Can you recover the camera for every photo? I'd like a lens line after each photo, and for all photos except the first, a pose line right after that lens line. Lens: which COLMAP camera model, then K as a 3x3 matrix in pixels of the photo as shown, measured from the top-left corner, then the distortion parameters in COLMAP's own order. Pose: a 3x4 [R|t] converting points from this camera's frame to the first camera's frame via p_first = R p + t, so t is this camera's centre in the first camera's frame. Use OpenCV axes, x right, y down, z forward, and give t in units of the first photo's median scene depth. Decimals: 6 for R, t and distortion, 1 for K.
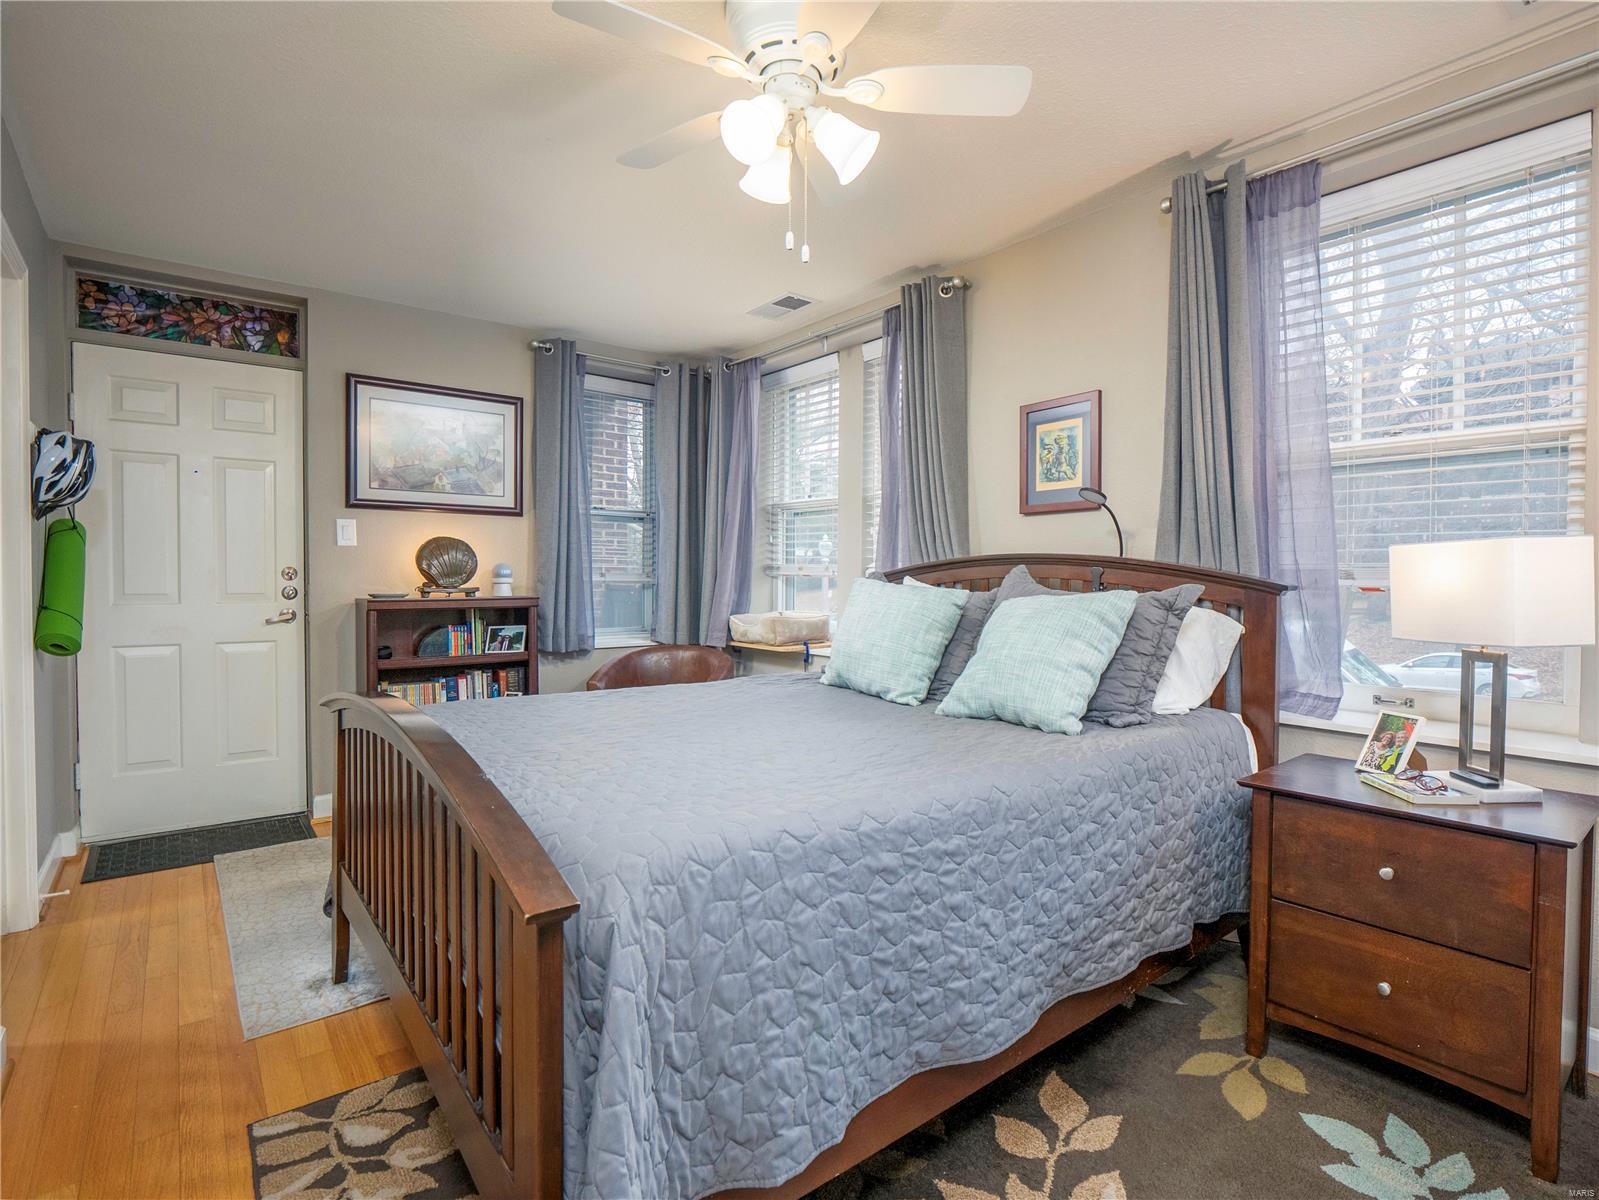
lens RADIAL K [[798.7, 0, 802.7], [0, 798.7, 585.6], [0, 0, 1]] dist [0.000442, -0.000423]
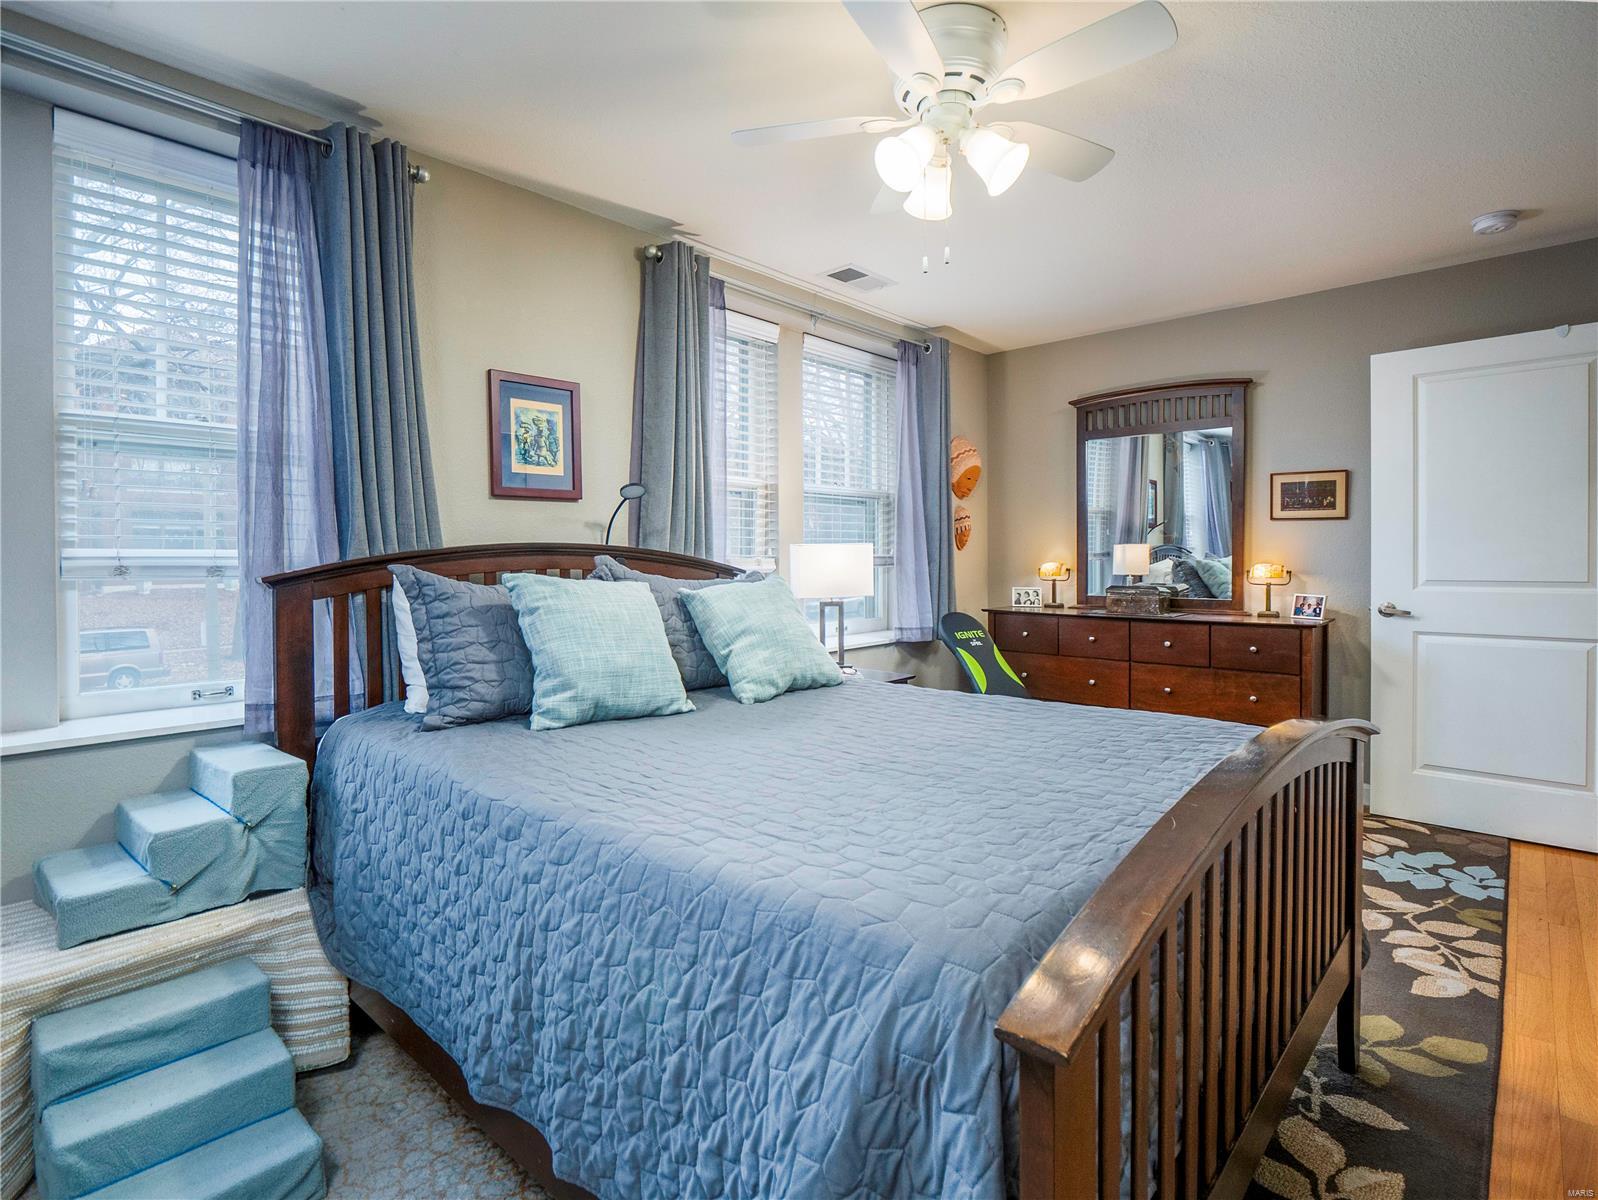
lens RADIAL K [[805.3, 0, 781.8], [0, 805.3, 559.4], [0, 0, 1]] dist [0.001813, -0.000043]
pose [[-0.139684, -0.001927, 0.990194, -0.651149], [0.021280, 0.999761, 0.004948, -0.020639], [-0.989967, 0.021763, -0.139609, 0.859528]]
